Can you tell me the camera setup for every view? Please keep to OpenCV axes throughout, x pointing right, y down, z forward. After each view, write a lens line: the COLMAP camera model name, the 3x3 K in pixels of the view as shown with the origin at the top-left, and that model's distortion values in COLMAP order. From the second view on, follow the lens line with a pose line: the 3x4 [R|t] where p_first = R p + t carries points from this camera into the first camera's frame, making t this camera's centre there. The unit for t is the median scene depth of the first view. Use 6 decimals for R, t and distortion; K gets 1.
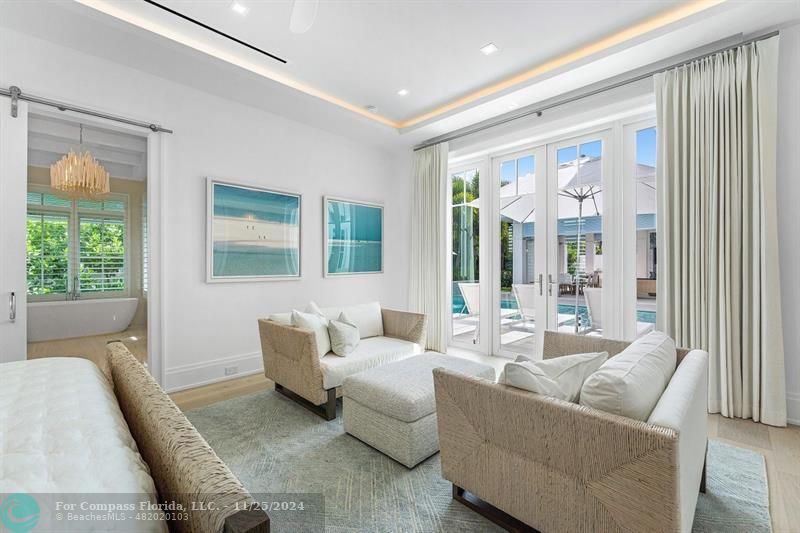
lens RADIAL K [[340.4, 0, 395.1], [0, 340.4, 265.7], [0, 0, 1]] dist [0.001378, 0.000780]
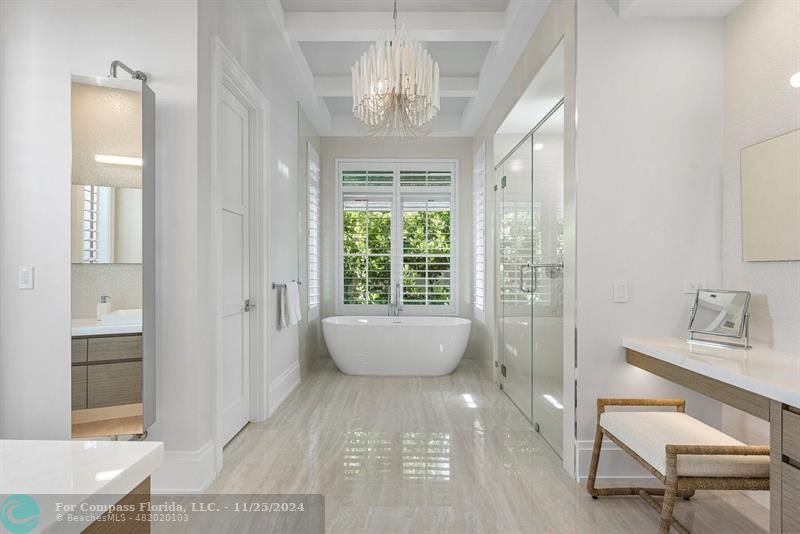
lens RADIAL K [[340.4, 0, 398.8], [0, 340.4, 267.5], [0, 0, 1]] dist [0.001378, 0.000780]
pose [[0.705716, 0.000969, -0.708494, -0.381079], [-0.002952, 0.999994, -0.001573, 0.001355], [0.708489, 0.003201, 0.705715, 0.441457]]
